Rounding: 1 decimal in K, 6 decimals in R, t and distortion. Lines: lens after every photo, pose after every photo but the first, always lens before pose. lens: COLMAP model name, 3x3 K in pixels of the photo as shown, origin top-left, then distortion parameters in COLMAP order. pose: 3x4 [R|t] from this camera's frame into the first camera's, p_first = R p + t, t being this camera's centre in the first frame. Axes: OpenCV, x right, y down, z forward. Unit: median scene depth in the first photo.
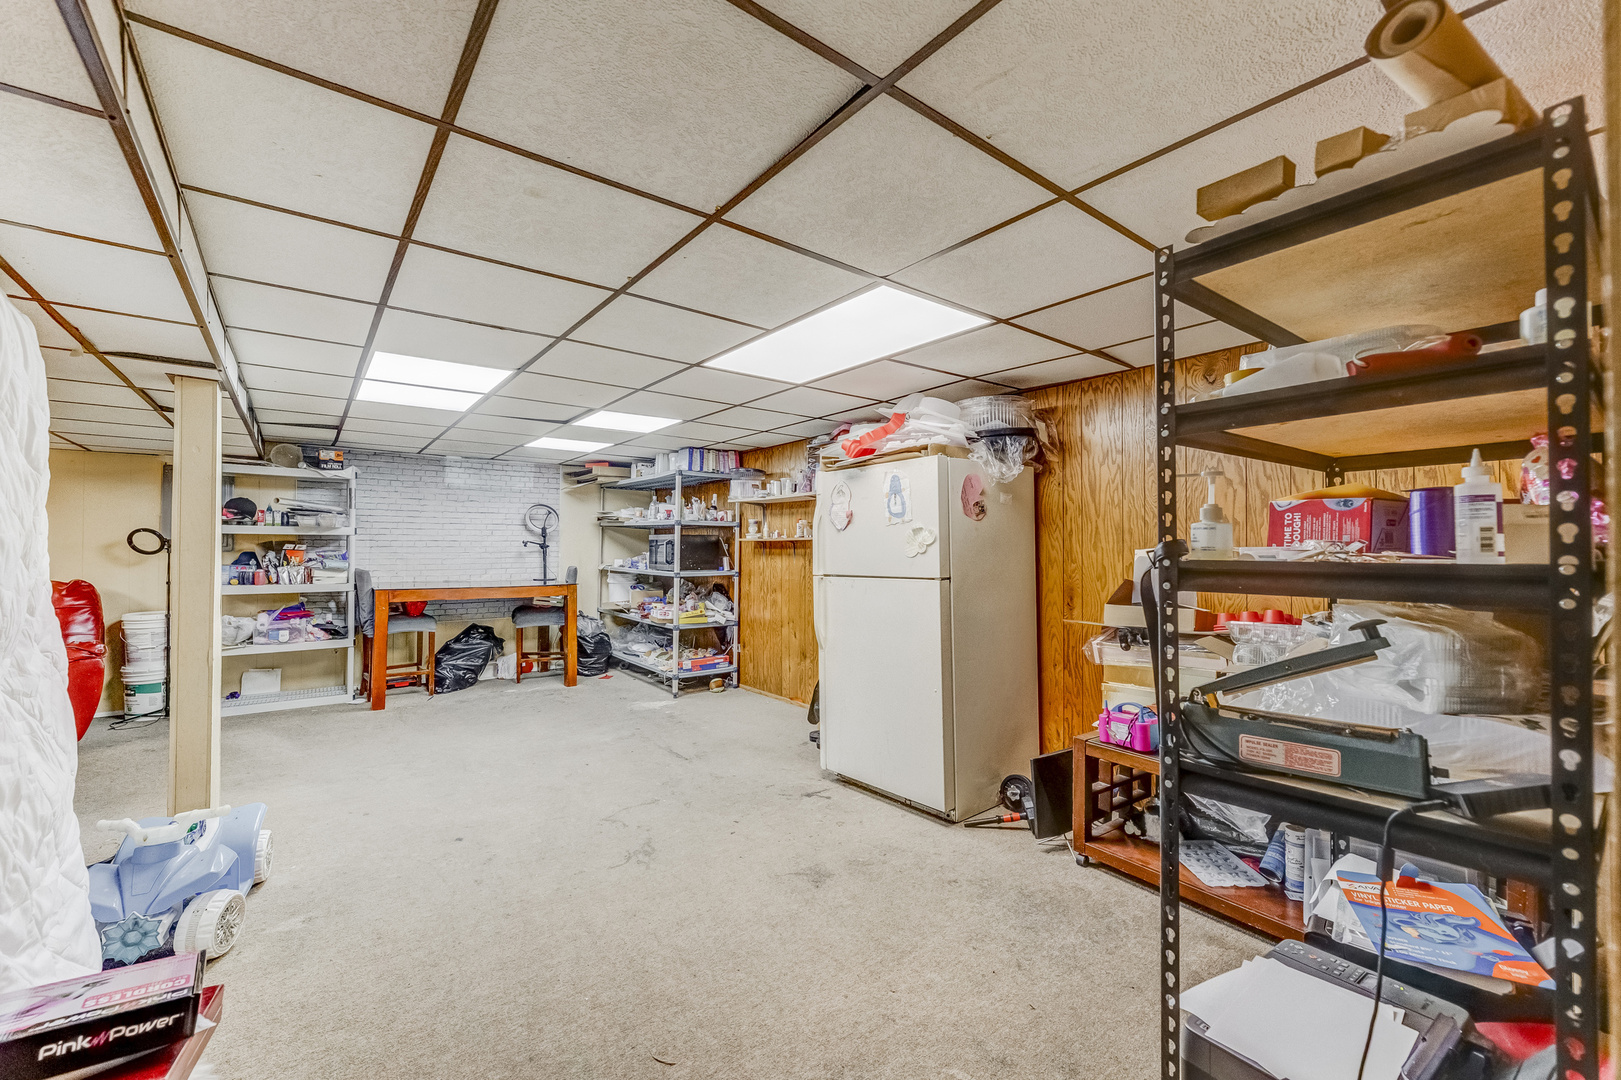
lens RADIAL K [[654.3, 0, 816.9], [0, 654.3, 540.7], [0, 0, 1]] dist [-0.002746, -0.000490]
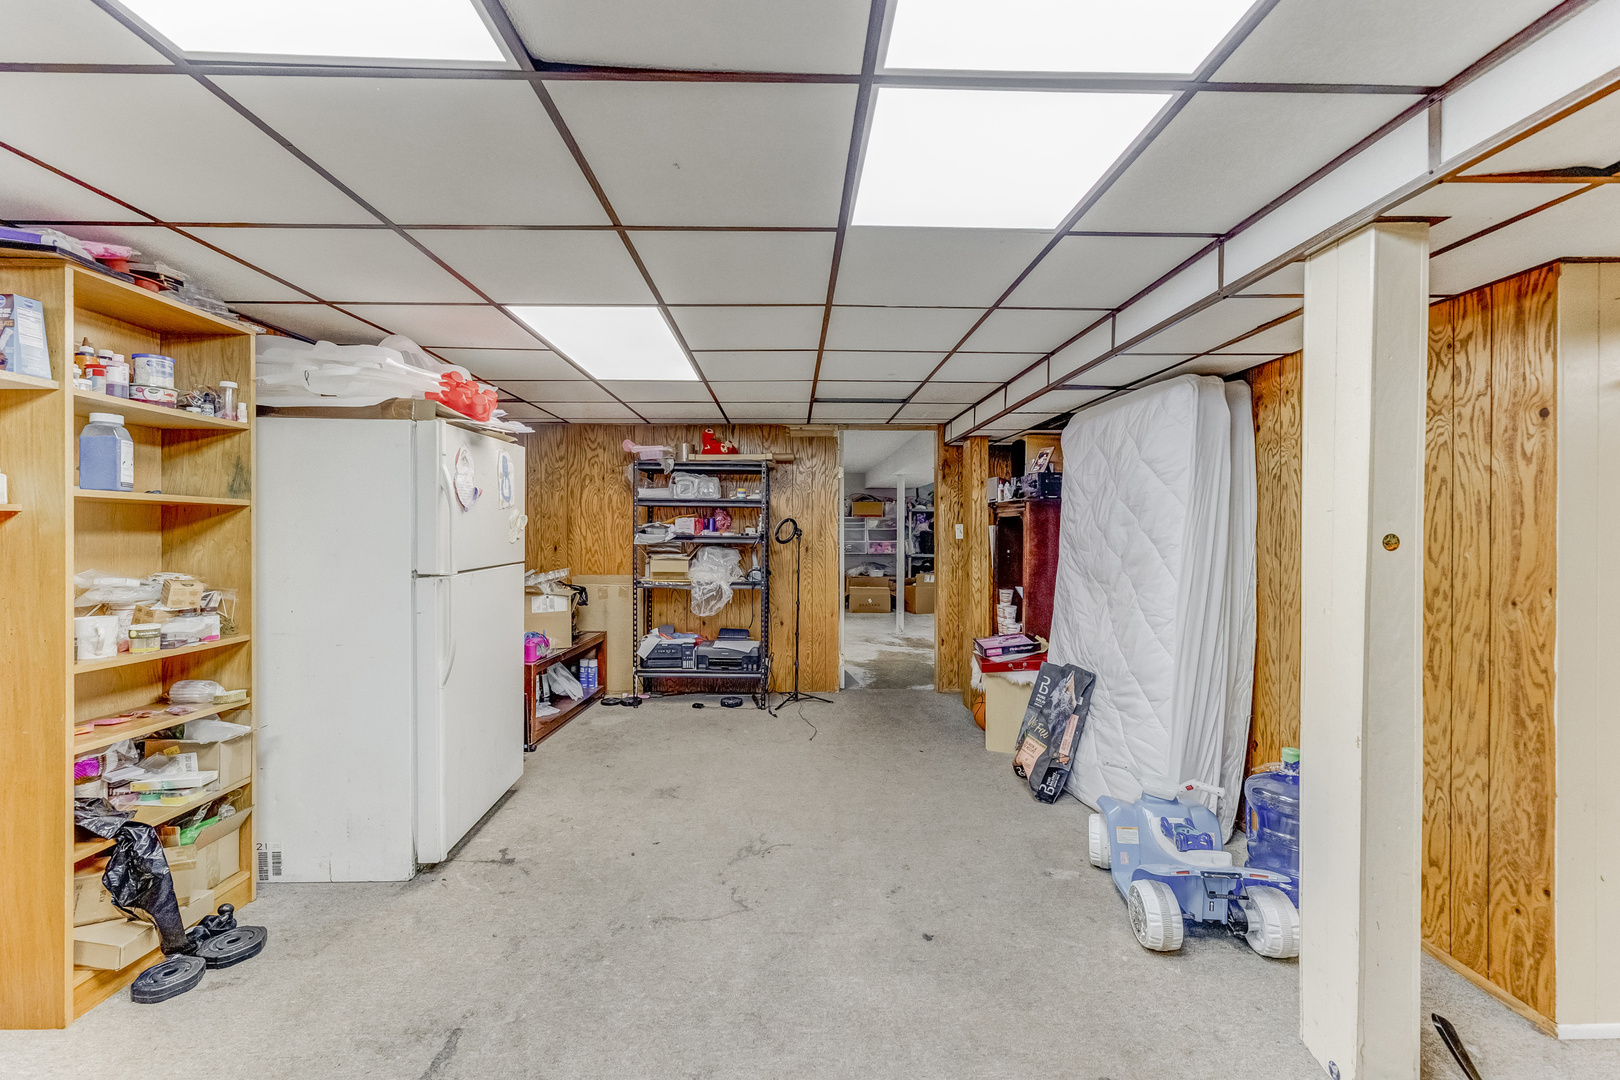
lens RADIAL K [[653.9, 0, 811.5], [0, 653.9, 535.5], [0, 0, 1]] dist [-0.002746, -0.000490]
pose [[-0.801859, -0.006869, 0.597474, -0.904453], [-0.011095, 0.999933, -0.003394, 0.018763], [-0.597410, -0.009351, -0.801881, 1.719956]]
